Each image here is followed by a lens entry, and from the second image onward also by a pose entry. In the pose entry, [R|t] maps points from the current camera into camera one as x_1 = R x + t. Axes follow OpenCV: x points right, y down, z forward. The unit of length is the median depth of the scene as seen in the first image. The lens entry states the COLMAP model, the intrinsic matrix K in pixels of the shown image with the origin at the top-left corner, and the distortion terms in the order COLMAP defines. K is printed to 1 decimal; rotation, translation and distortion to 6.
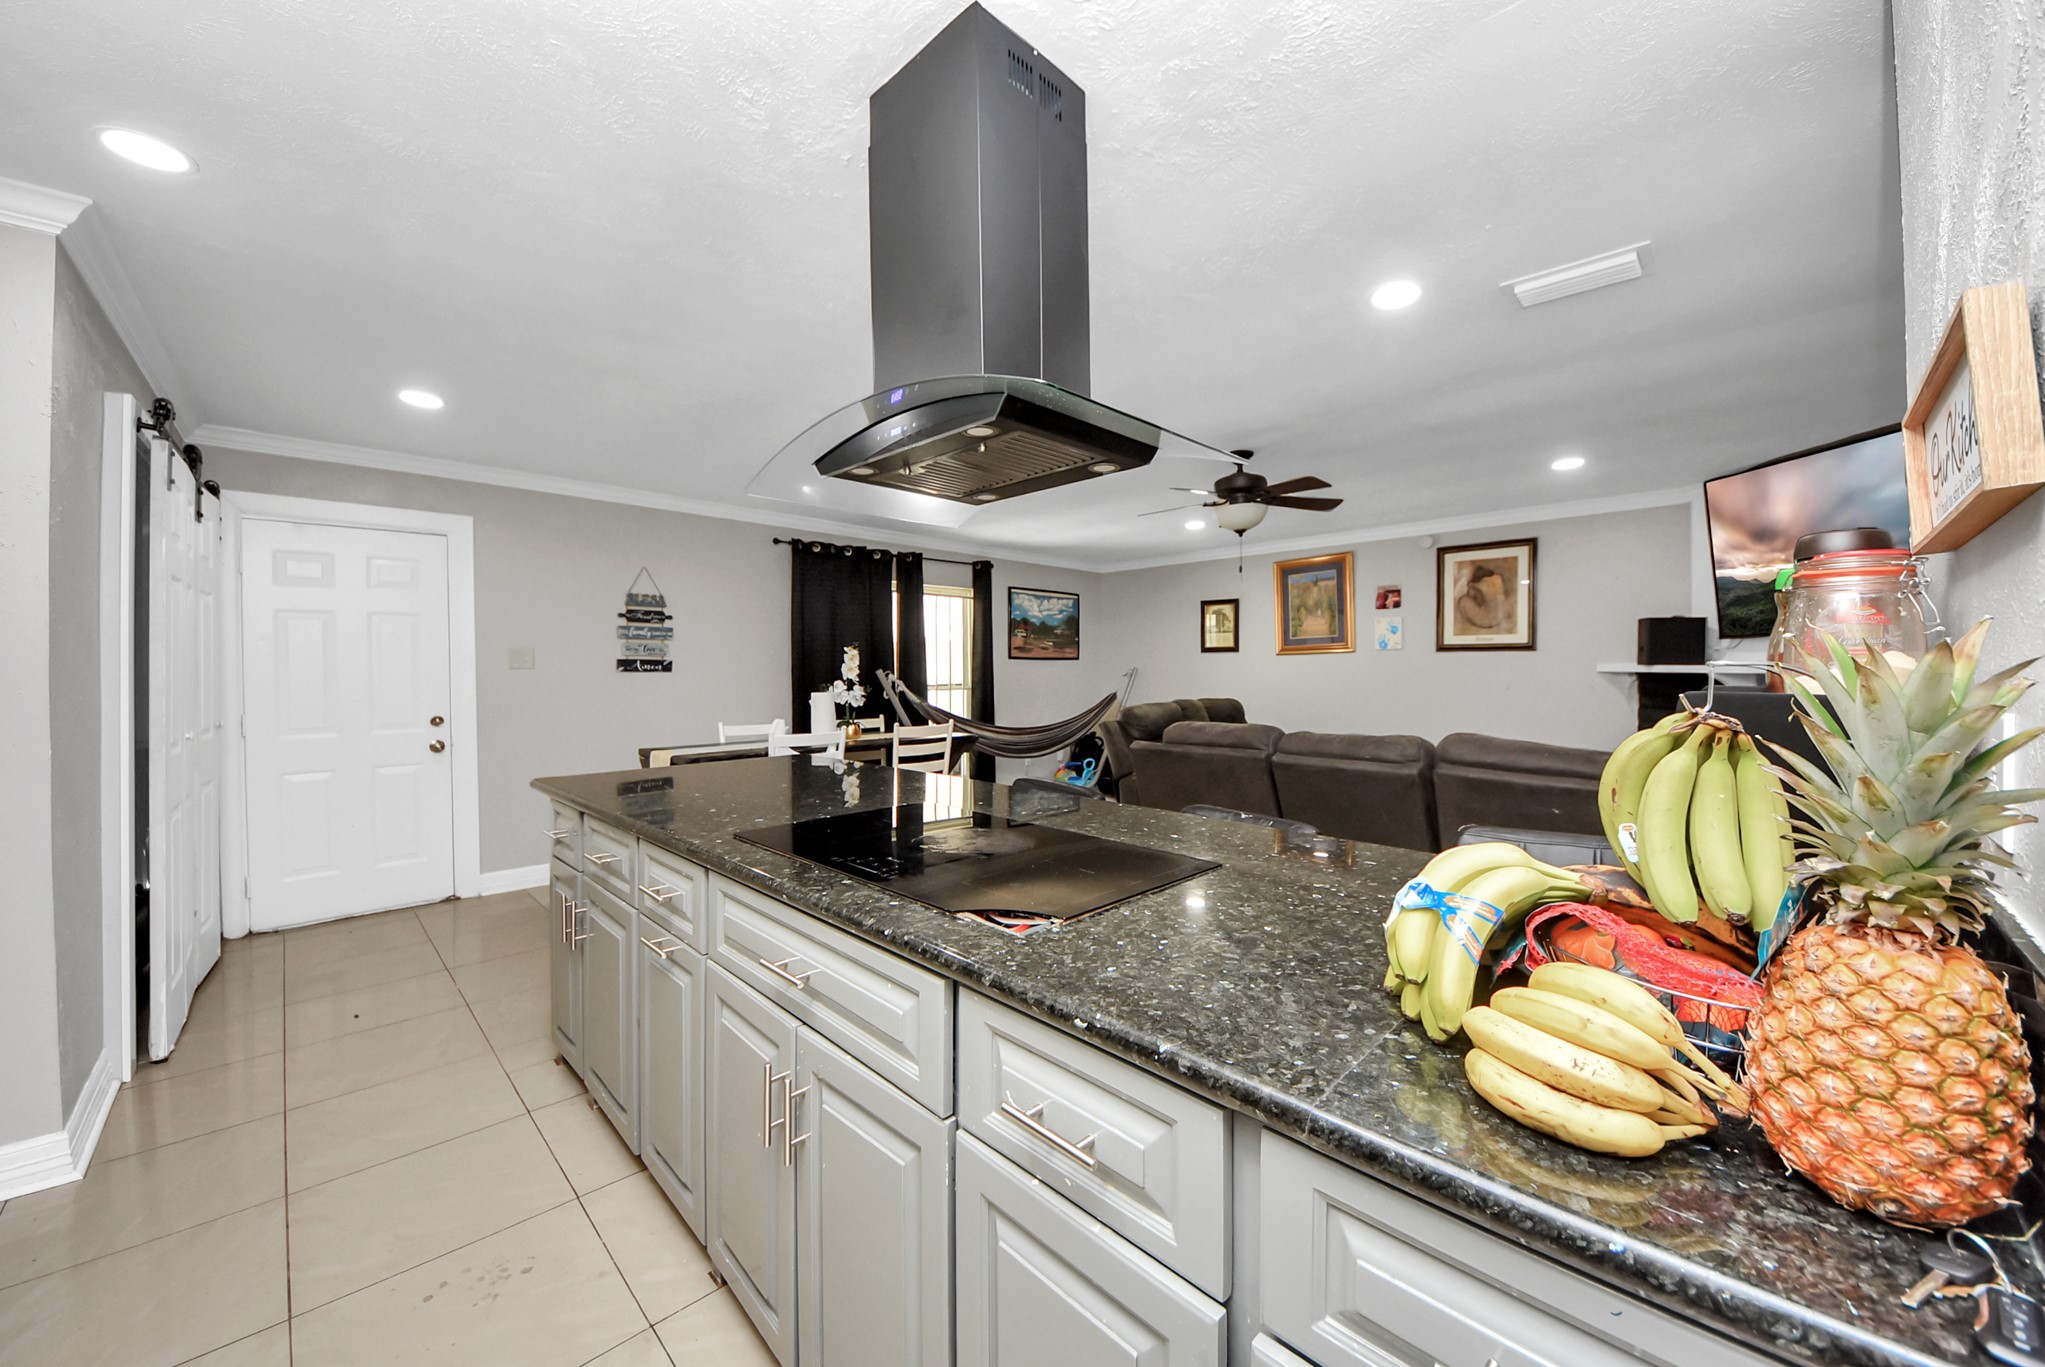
lens RADIAL K [[739.2, 0, 1029.0], [0, 739.2, 675.1], [0, 0, 1]] dist [0.003924, -0.000580]
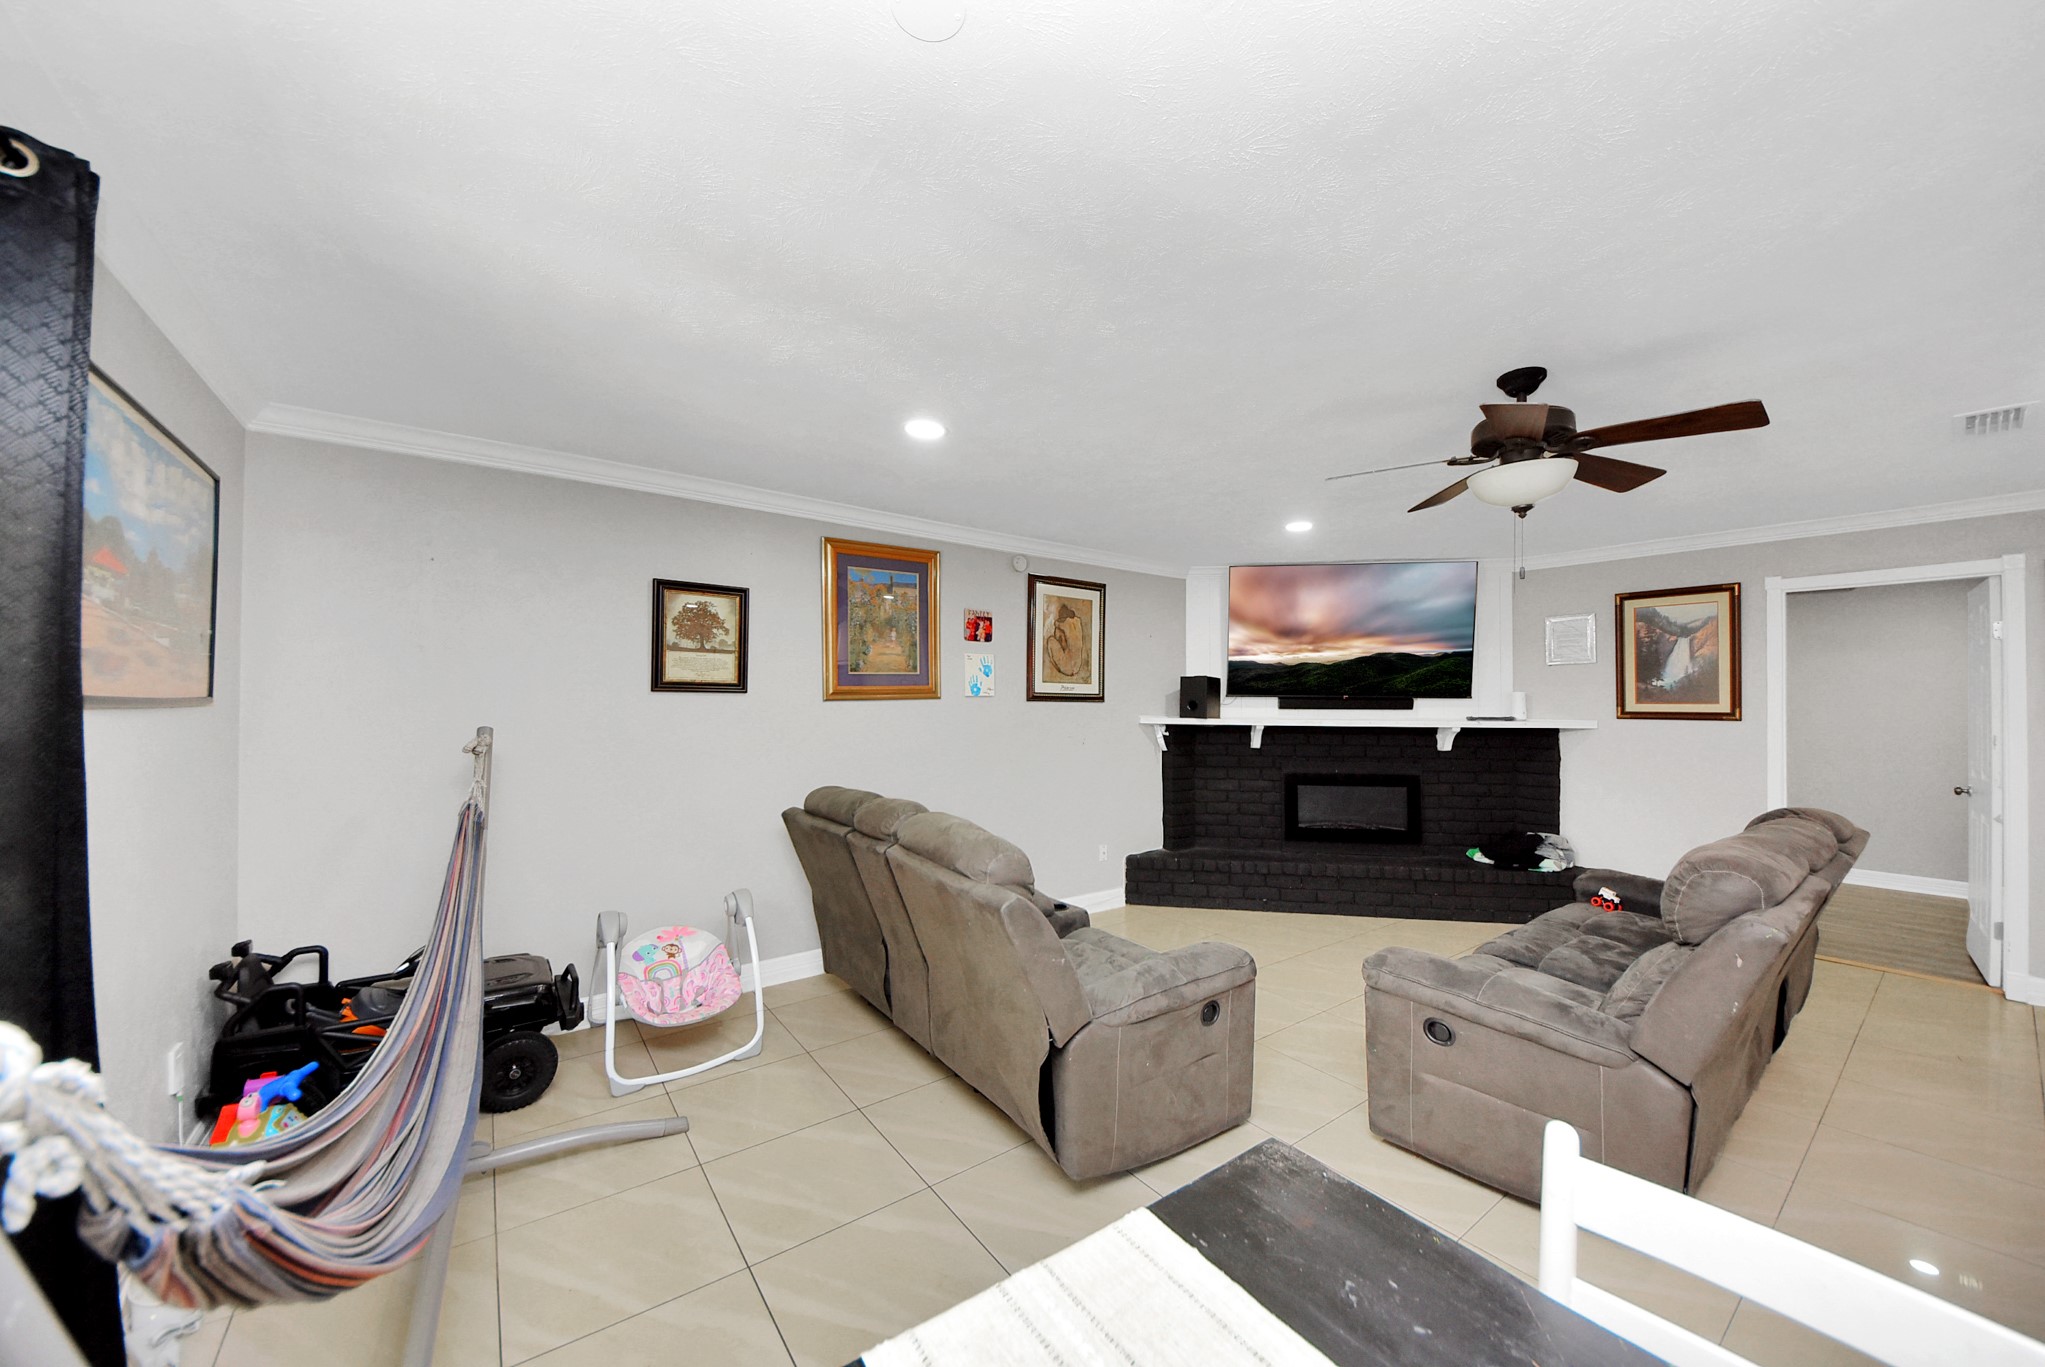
lens RADIAL K [[739.2, 0, 1023.8], [0, 739.2, 687.8], [0, 0, 1]] dist [0.003924, -0.000580]
pose [[0.112411, 0.024586, 0.993358, -0.252754], [0.002273, 0.999685, -0.025000, -0.025621], [-0.993659, 0.005068, 0.112320, 0.914915]]
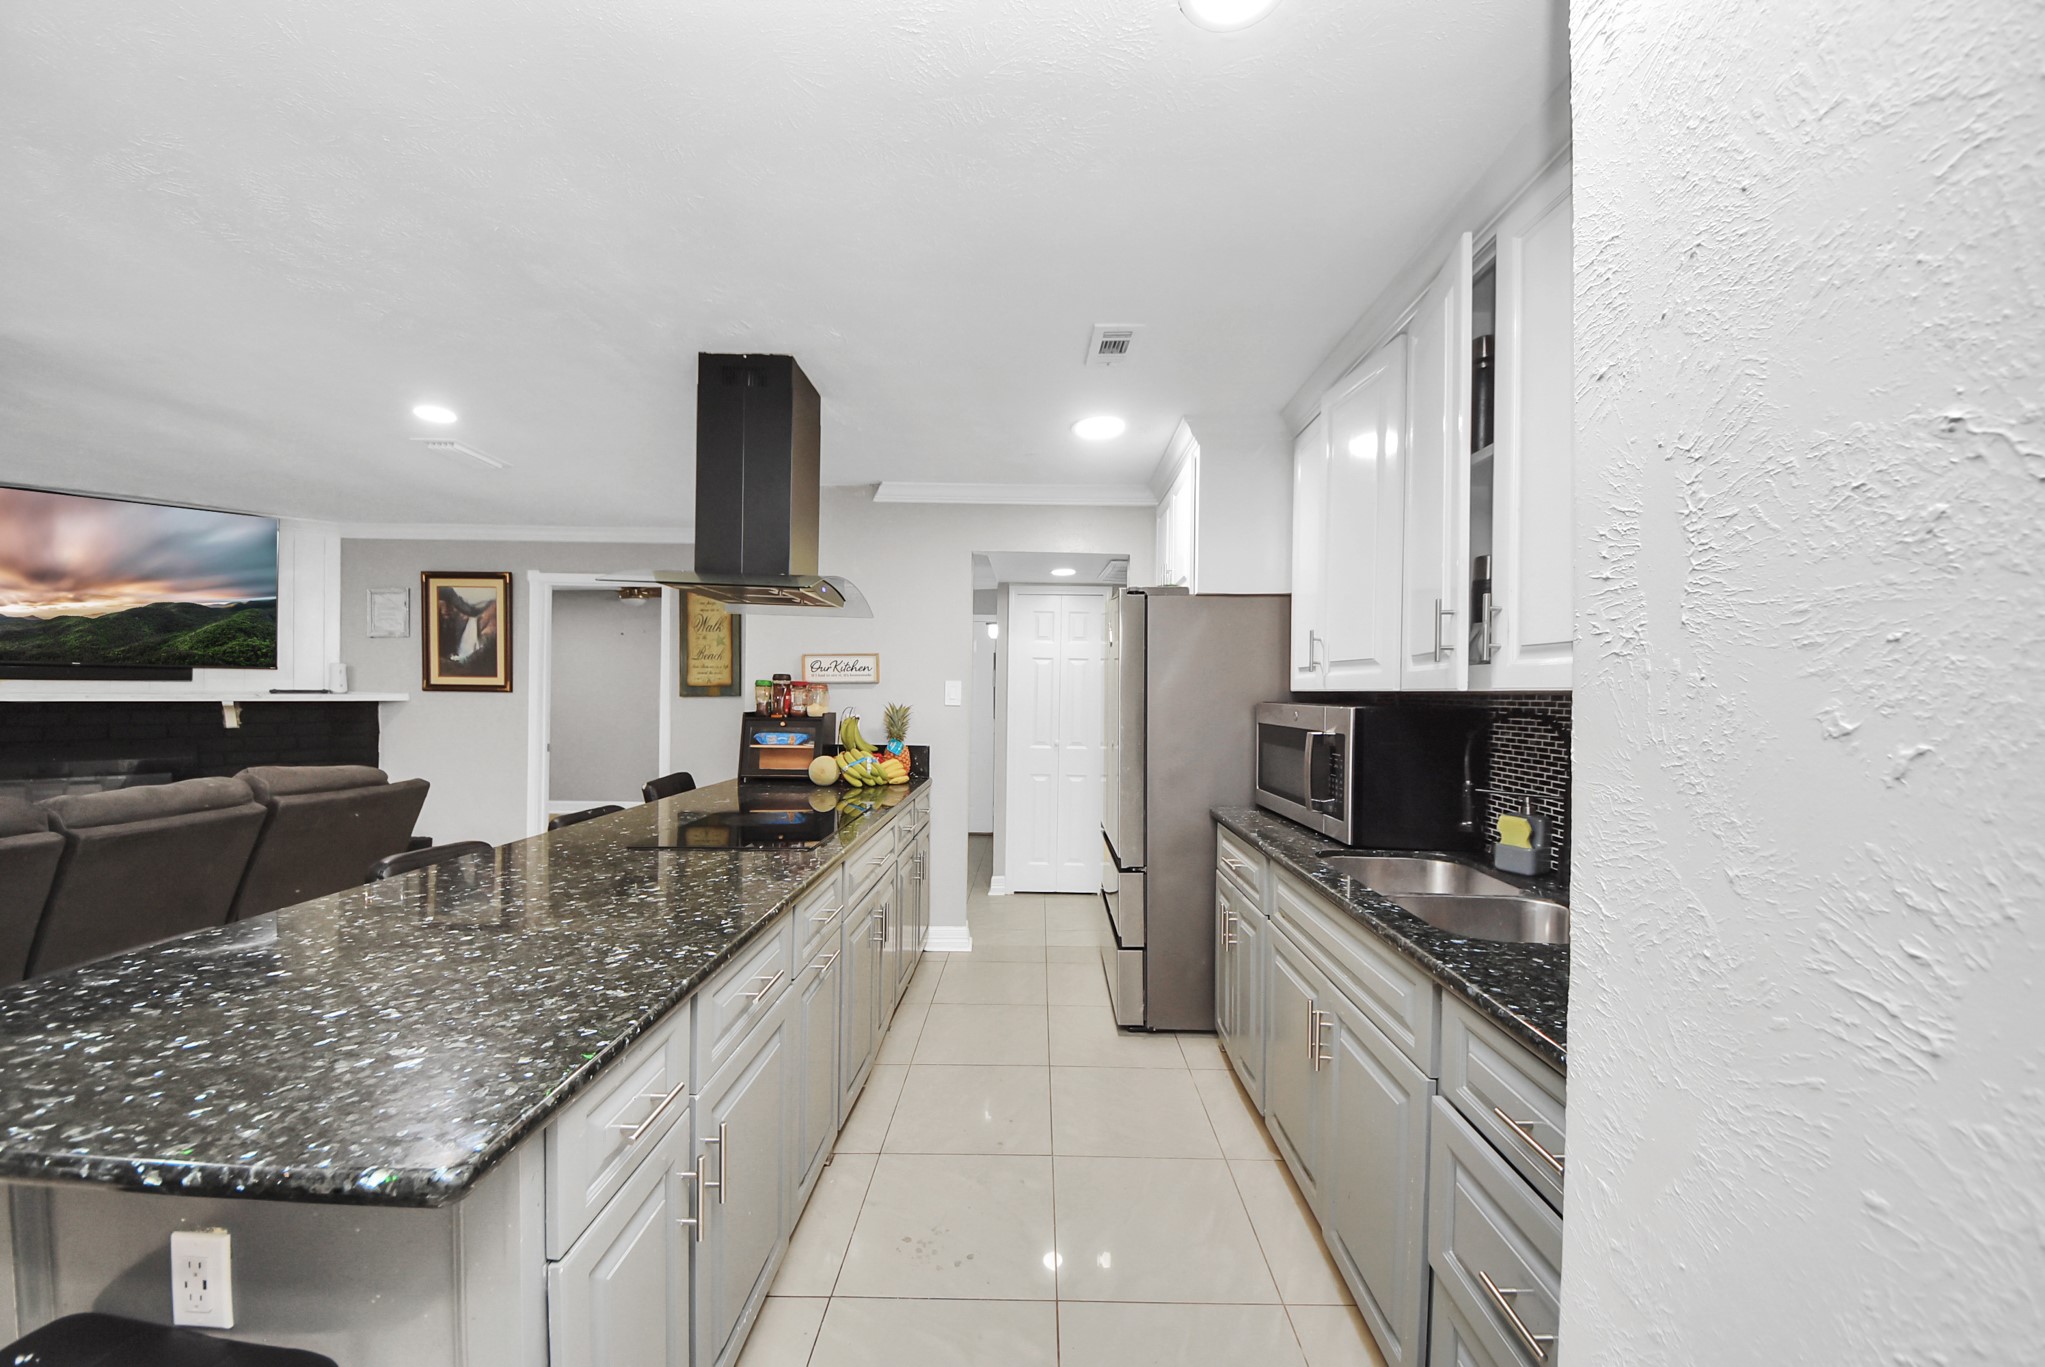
lens RADIAL K [[739.2, 0, 1042.0], [0, 739.2, 676.5], [0, 0, 1]] dist [0.003924, -0.000580]
pose [[-0.719834, 0.004183, 0.694134, -0.471230], [-0.006801, 0.999891, -0.013078, -0.020683], [-0.694113, -0.014135, -0.719727, 0.471261]]
